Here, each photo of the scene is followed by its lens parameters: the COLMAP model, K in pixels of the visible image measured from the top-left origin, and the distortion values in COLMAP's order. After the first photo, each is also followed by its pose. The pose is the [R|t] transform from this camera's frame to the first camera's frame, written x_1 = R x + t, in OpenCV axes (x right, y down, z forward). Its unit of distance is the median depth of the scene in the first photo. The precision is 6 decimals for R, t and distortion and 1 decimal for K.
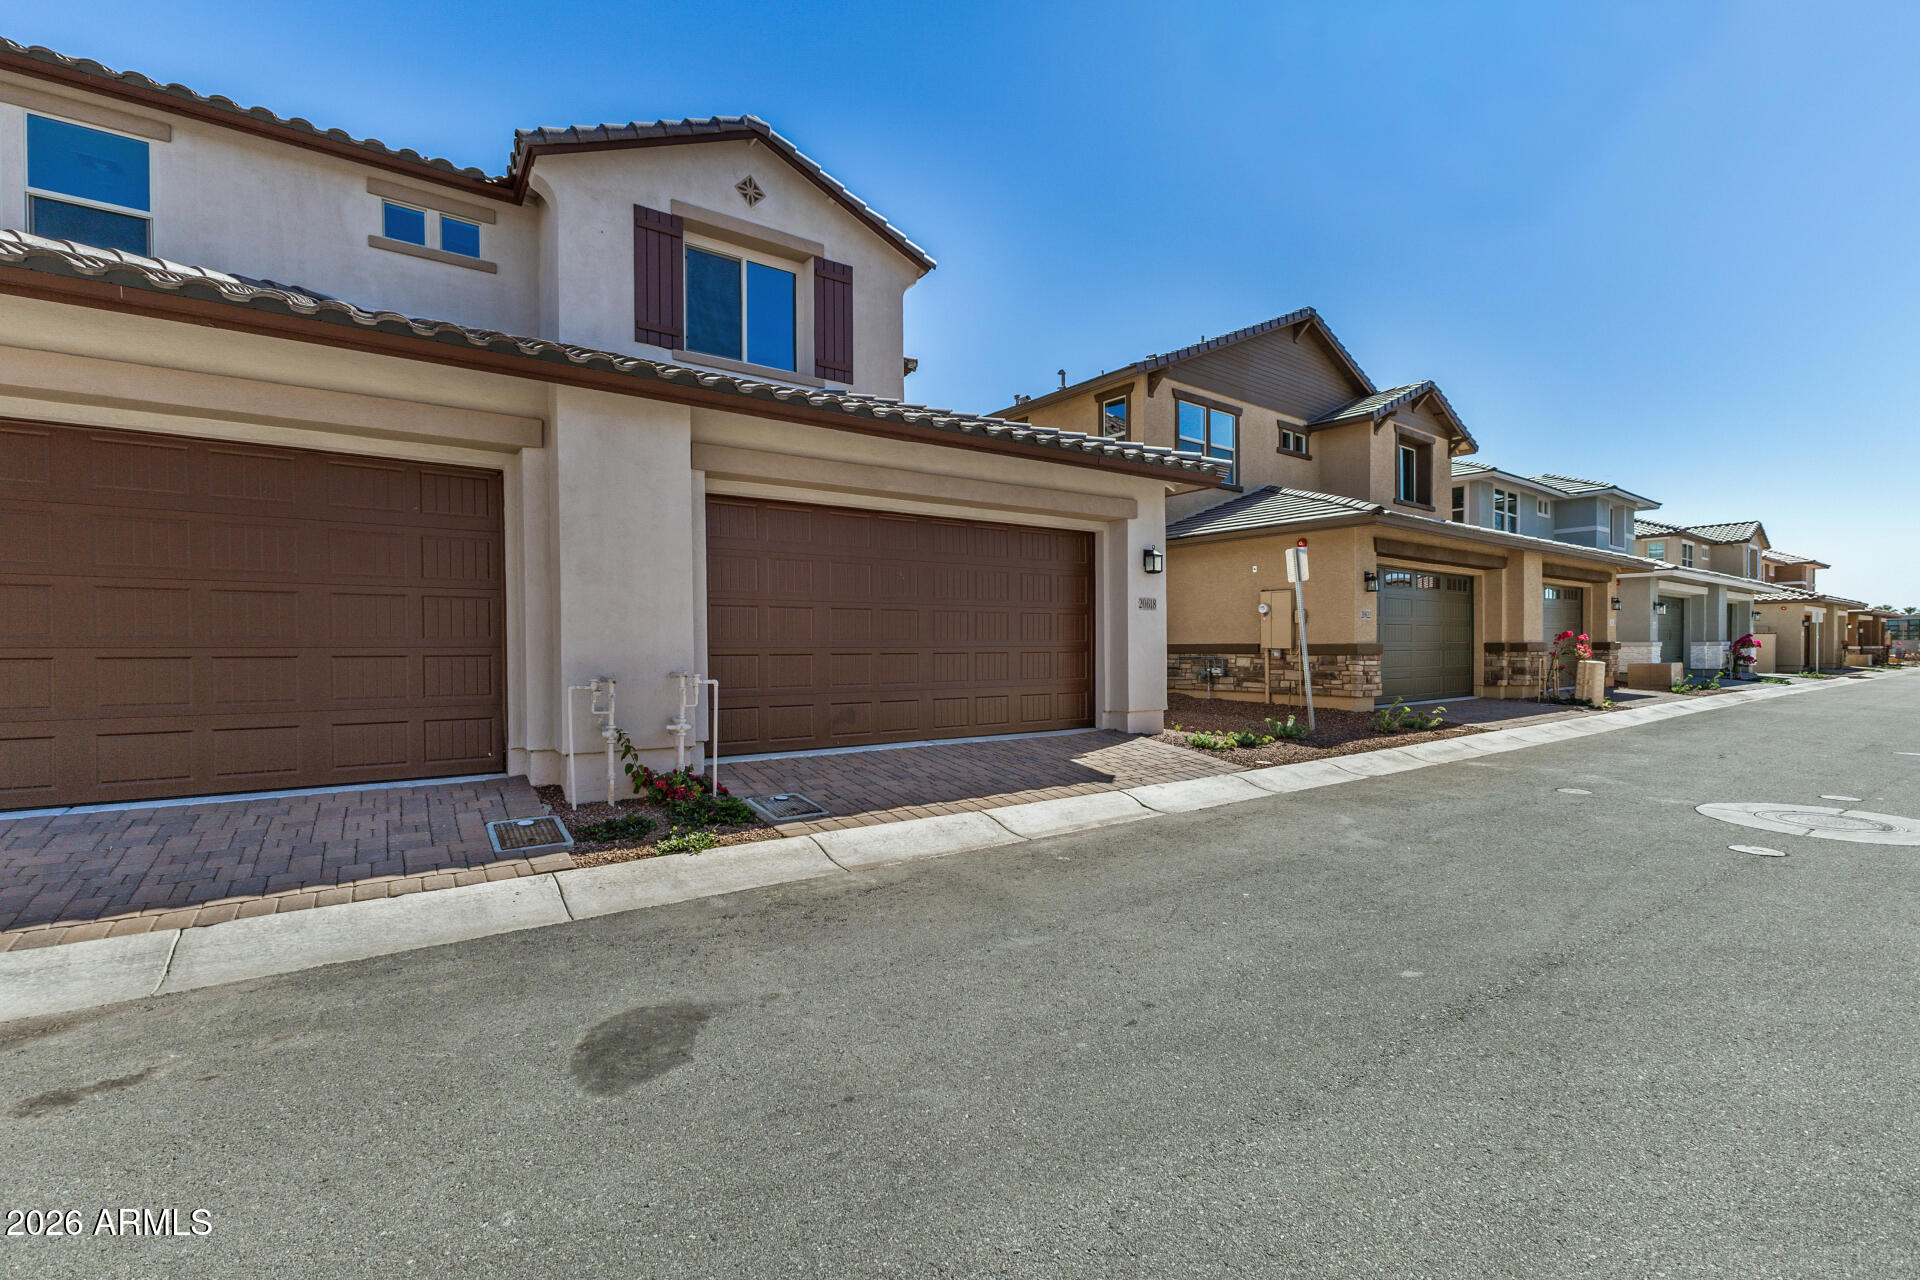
lens RADIAL K [[840.6, 0, 968.9], [0, 840.6, 653.0], [0, 0, 1]] dist [0.009351, -0.002117]
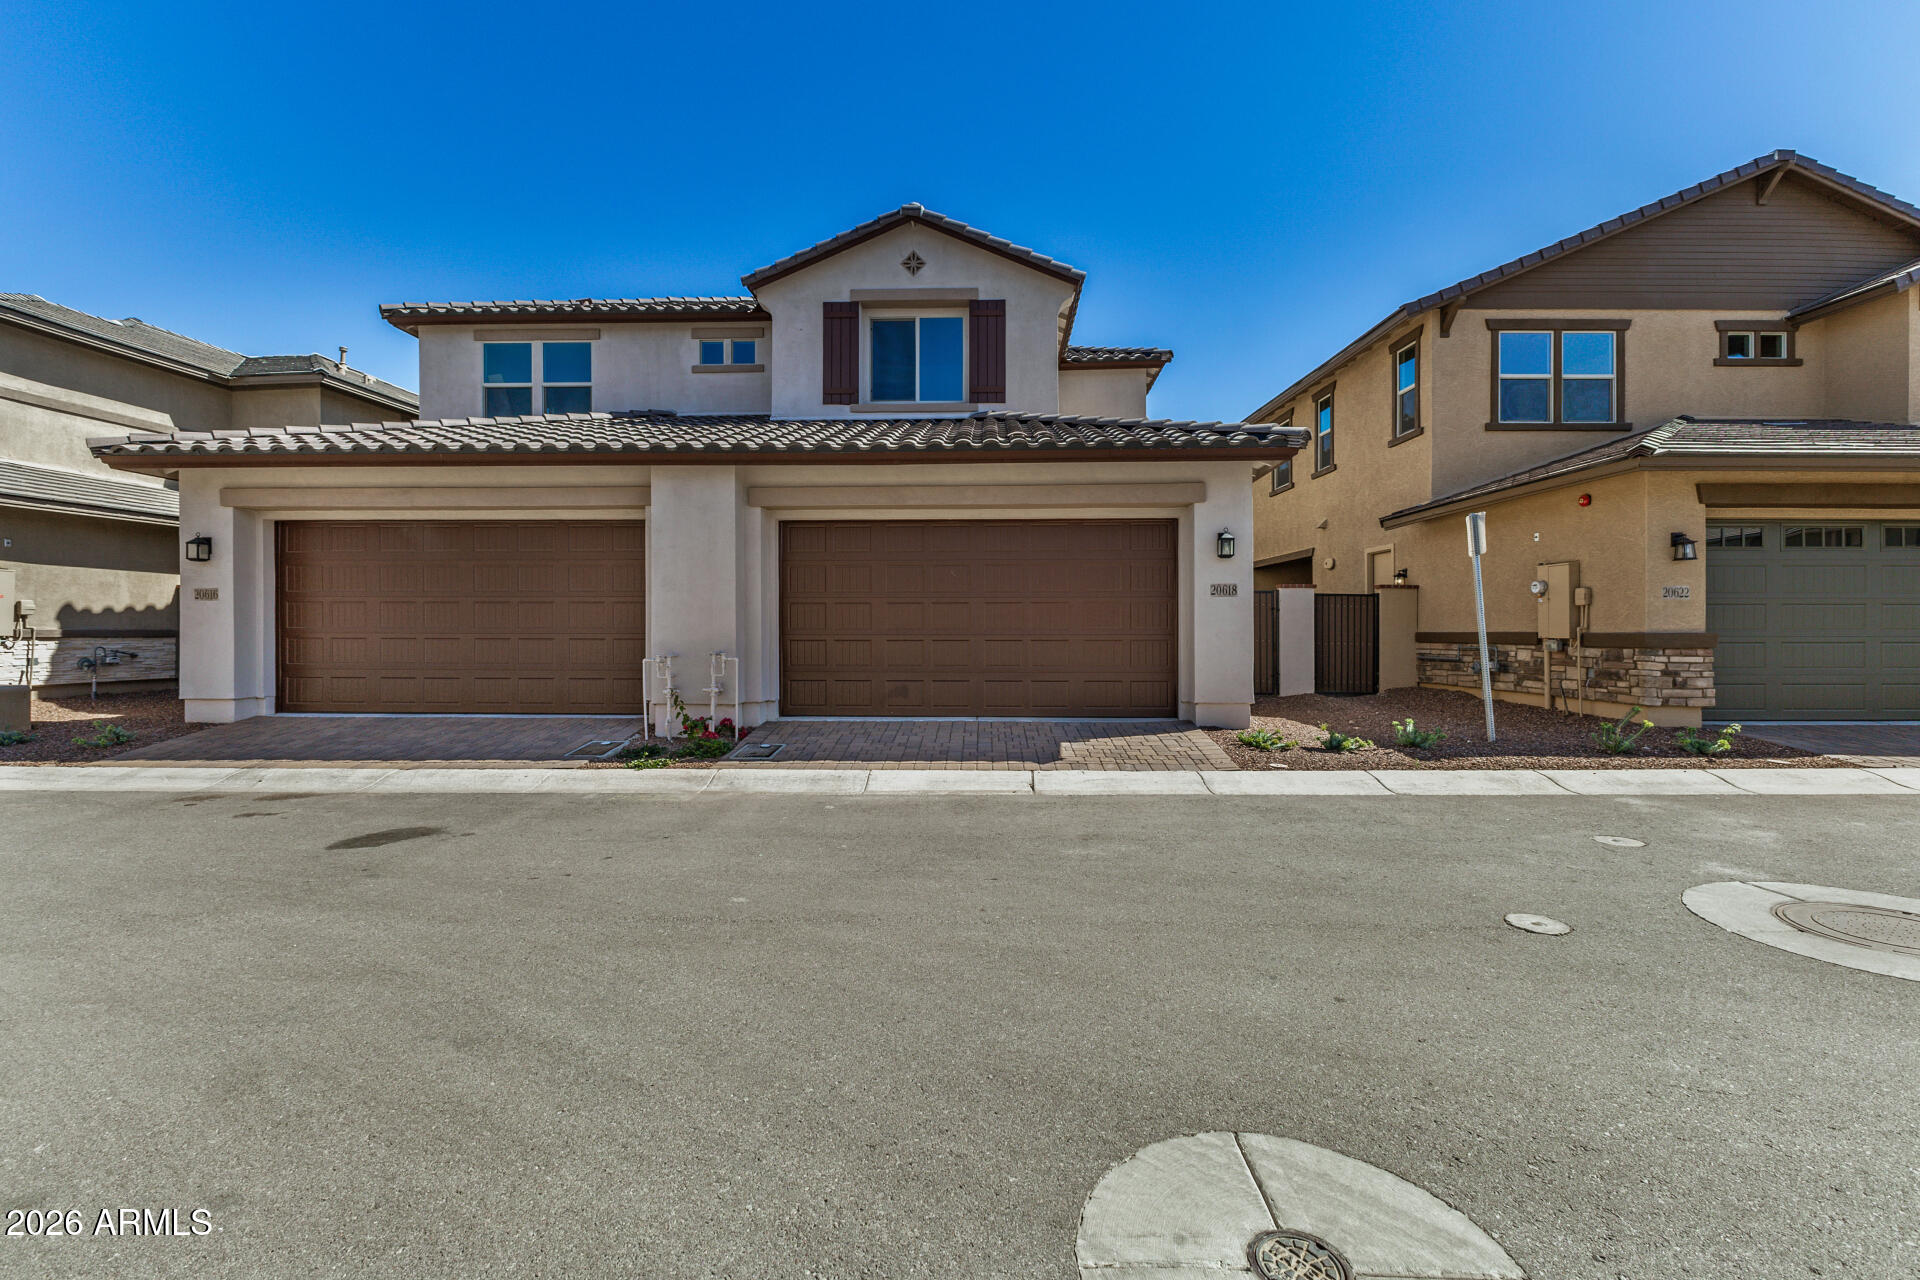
lens RADIAL K [[840.6, 0, 969.0], [0, 840.6, 634.1], [0, 0, 1]] dist [0.009351, -0.002117]
pose [[0.798637, 0.003813, -0.601802, 0.513991], [-0.006839, 0.999973, -0.002741, -0.004319], [0.601775, 0.006305, 0.798641, 0.067966]]
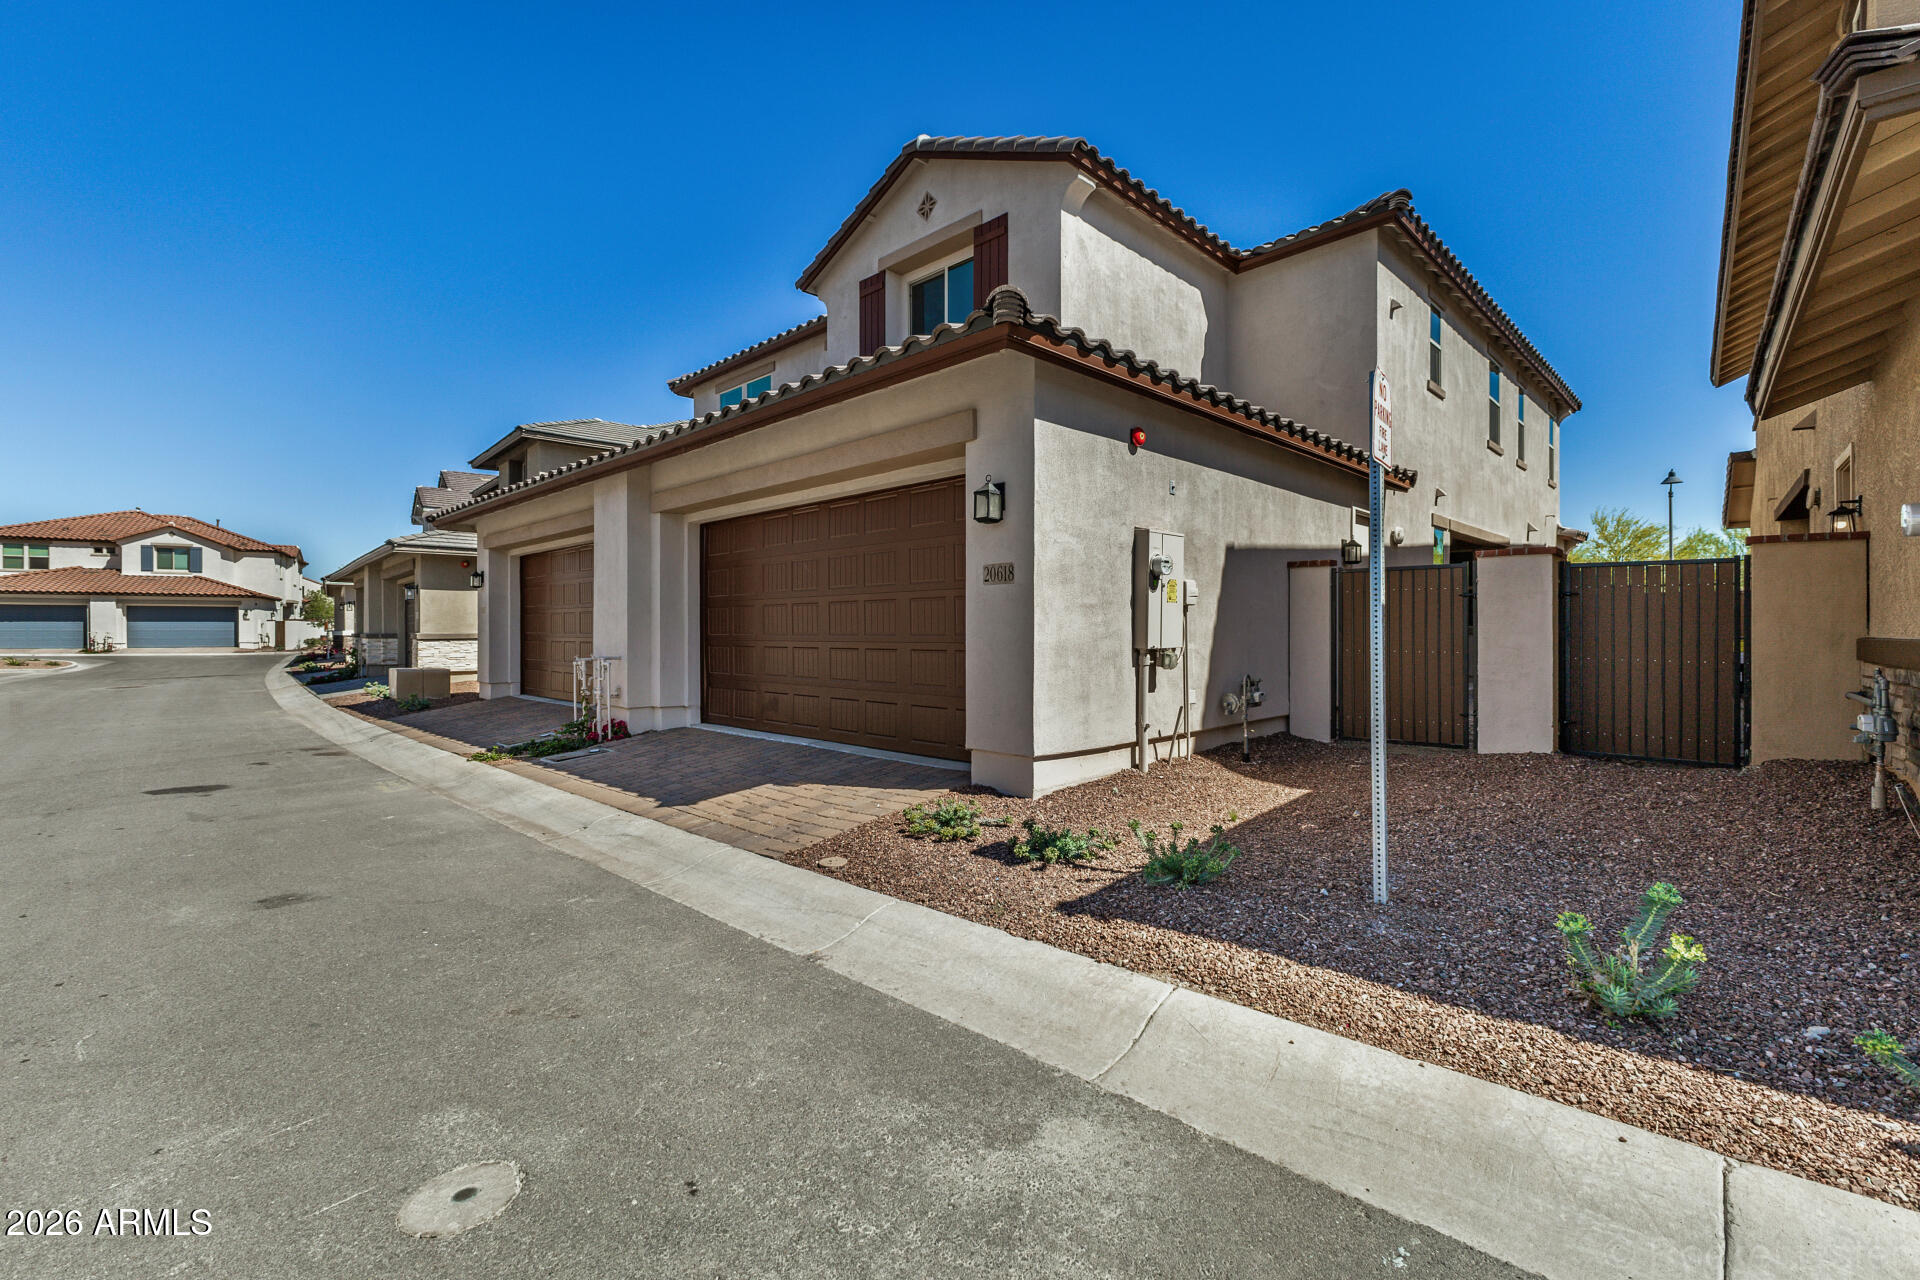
lens RADIAL K [[840.6, 0, 959.8], [0, 840.6, 629.5], [0, 0, 1]] dist [0.009351, -0.002117]
pose [[0.179747, 0.001125, -0.983712, 0.739740], [-0.005215, 0.999986, 0.000190, -0.017643], [0.983699, 0.005096, 0.179751, 0.804012]]
